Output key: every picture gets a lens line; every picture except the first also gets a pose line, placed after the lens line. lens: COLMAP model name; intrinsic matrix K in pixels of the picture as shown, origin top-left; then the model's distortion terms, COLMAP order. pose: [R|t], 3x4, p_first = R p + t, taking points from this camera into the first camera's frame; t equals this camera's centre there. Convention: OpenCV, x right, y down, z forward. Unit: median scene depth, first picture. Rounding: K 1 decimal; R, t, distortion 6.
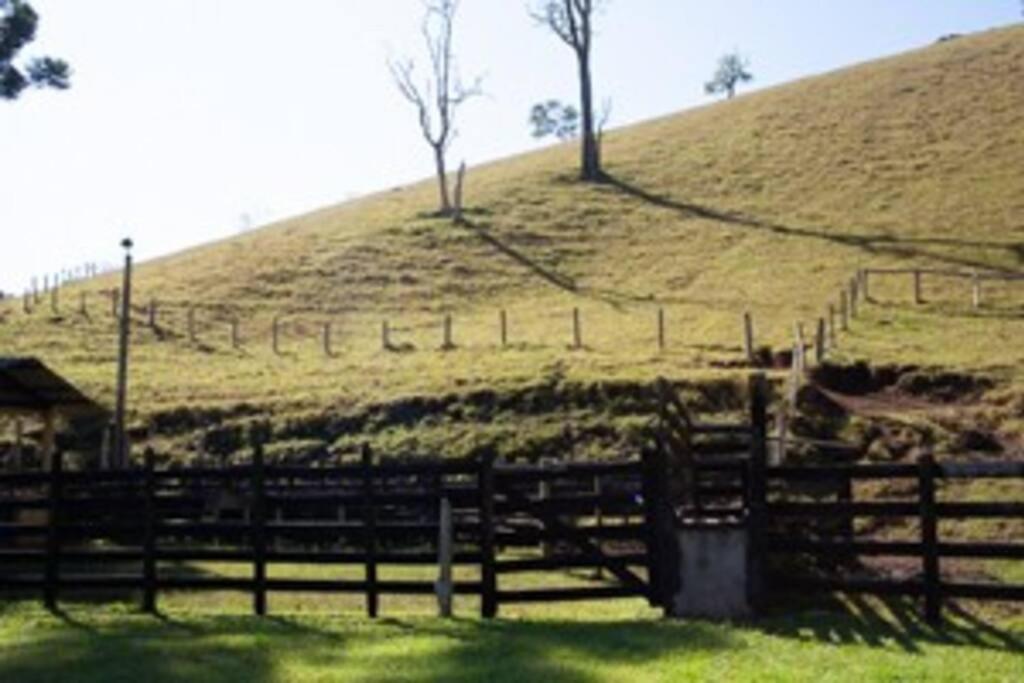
lens RADIAL K [[1029.3, 0, 509.8], [0, 1029.3, 345.0], [0, 0, 1]] dist [-0.086634, 0.103502]
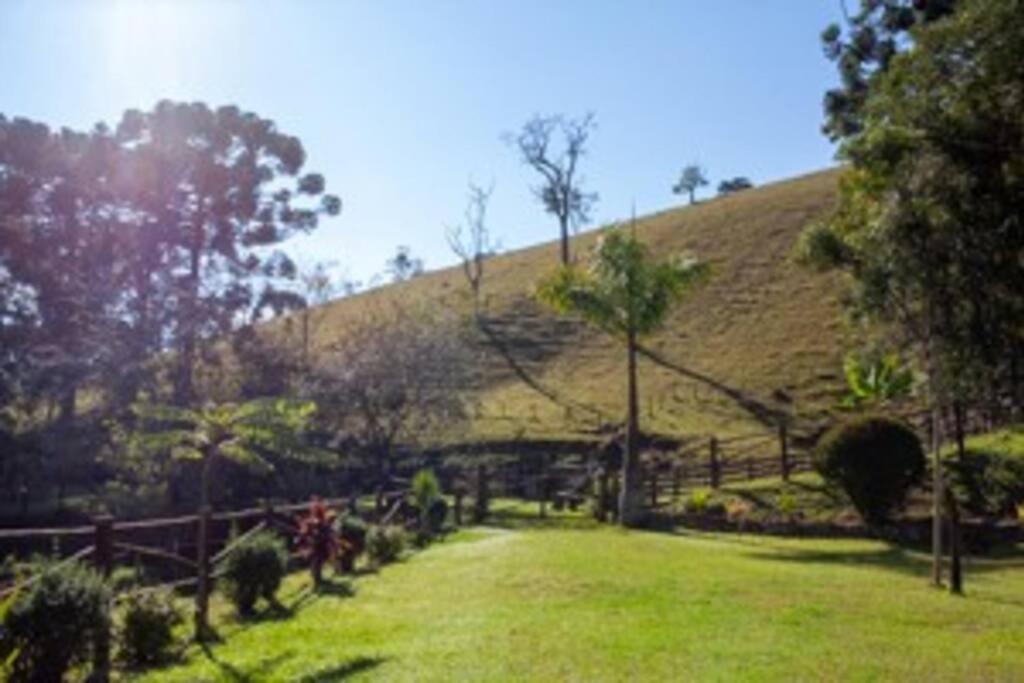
lens RADIAL K [[1029.3, 0, 509.8], [0, 1029.3, 345.0], [0, 0, 1]] dist [-0.086634, 0.103502]
pose [[0.999347, 0.023216, -0.027678, 0.048010], [-0.023231, 0.999730, -0.000228, -0.108979], [0.027665, 0.000871, 0.999617, -0.879470]]
